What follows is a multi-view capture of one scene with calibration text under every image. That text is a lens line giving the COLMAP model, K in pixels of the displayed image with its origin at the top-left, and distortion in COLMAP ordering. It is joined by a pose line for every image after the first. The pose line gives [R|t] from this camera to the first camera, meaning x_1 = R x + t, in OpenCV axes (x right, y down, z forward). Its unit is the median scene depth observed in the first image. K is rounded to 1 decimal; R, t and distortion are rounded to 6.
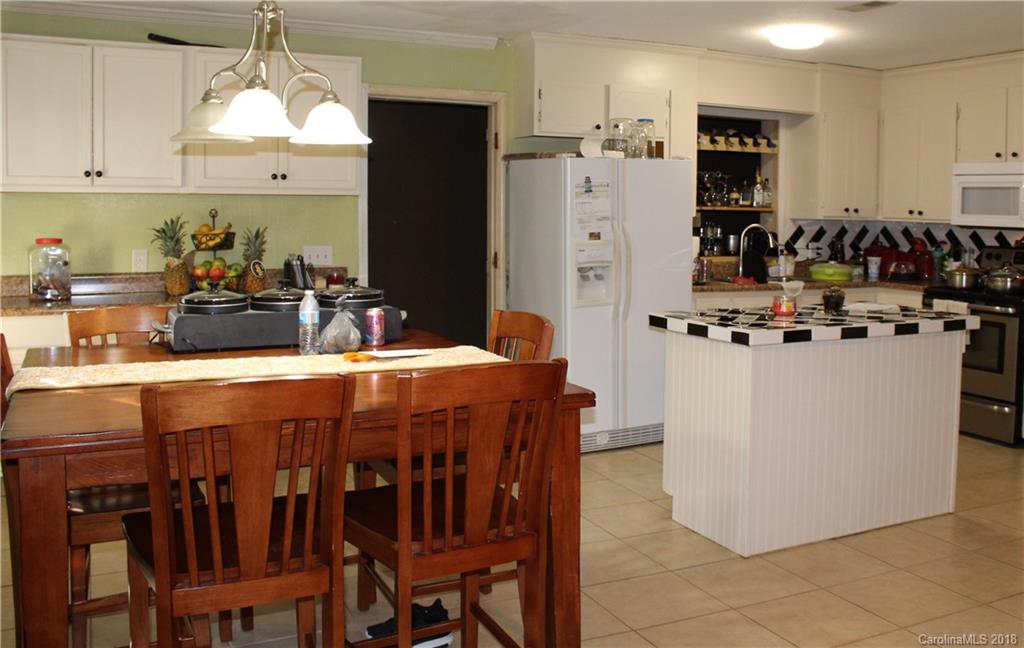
lens RADIAL K [[967.0, 0, 512.1], [0, 967.0, 290.8], [0, 0, 1]] dist [-0.082816, 0.012866]
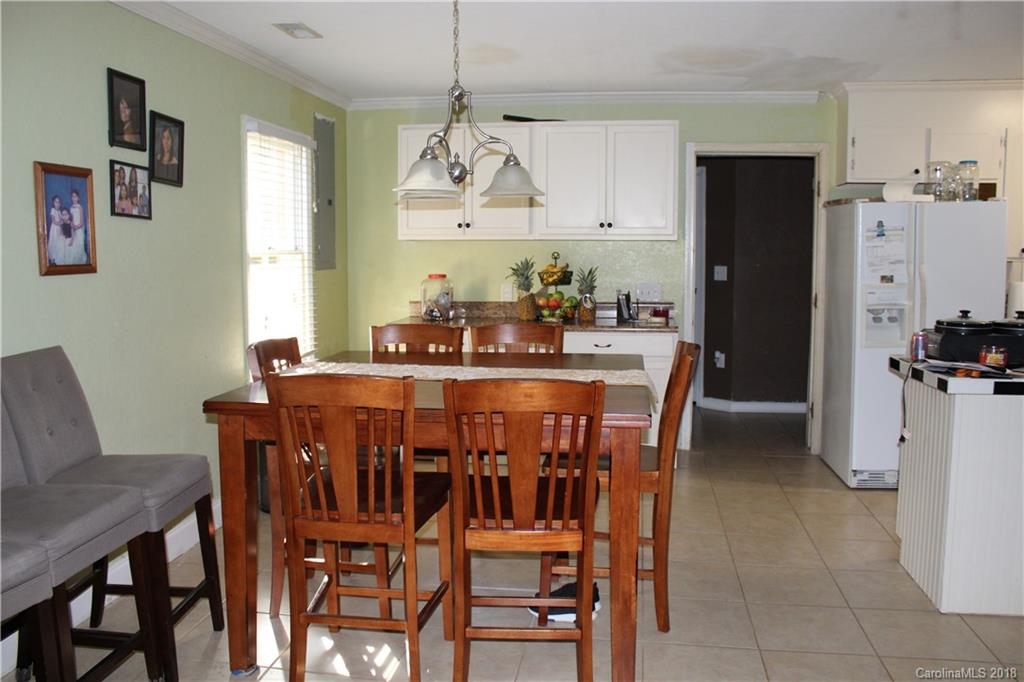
lens RADIAL K [[837.3, 0, 512.0], [0, 837.3, 341.0], [0, 0, 1]] dist [-0.060174, 0.012333]
pose [[0.842167, 0.053209, -0.536585, 0.225959], [-0.043291, 0.998579, 0.031076, -0.001442], [0.537476, -0.002942, 0.843274, 0.051802]]
